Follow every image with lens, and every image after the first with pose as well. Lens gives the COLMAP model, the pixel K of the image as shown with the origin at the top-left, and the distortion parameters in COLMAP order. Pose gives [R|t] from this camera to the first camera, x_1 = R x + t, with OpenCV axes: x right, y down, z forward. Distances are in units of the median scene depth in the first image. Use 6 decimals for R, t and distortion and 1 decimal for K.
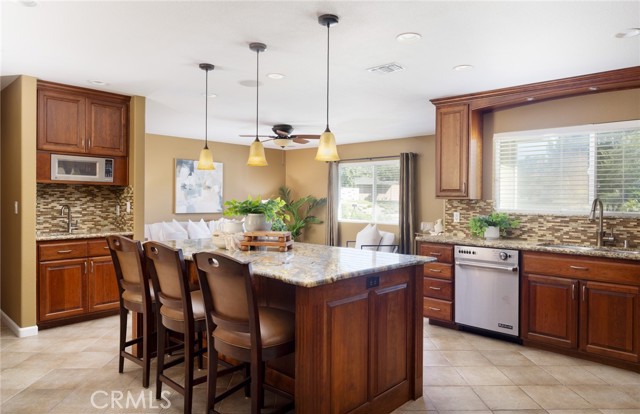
lens RADIAL K [[424.0, 0, 320.0], [0, 424.0, 207.0], [0, 0, 1]] dist [0.000242, 0.000427]
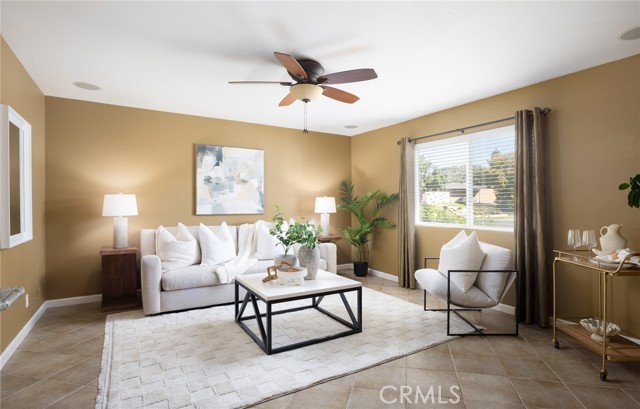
lens RADIAL K [[335.9, 0, 340.4], [0, 335.9, 204.0], [0, 0, 1]] dist [-0.001451, -0.000128]
pose [[0.974851, -0.009801, -0.222644, 0.048874], [0.005873, 0.999815, -0.018298, 0.008080], [0.222782, 0.016530, 0.974728, 0.445863]]
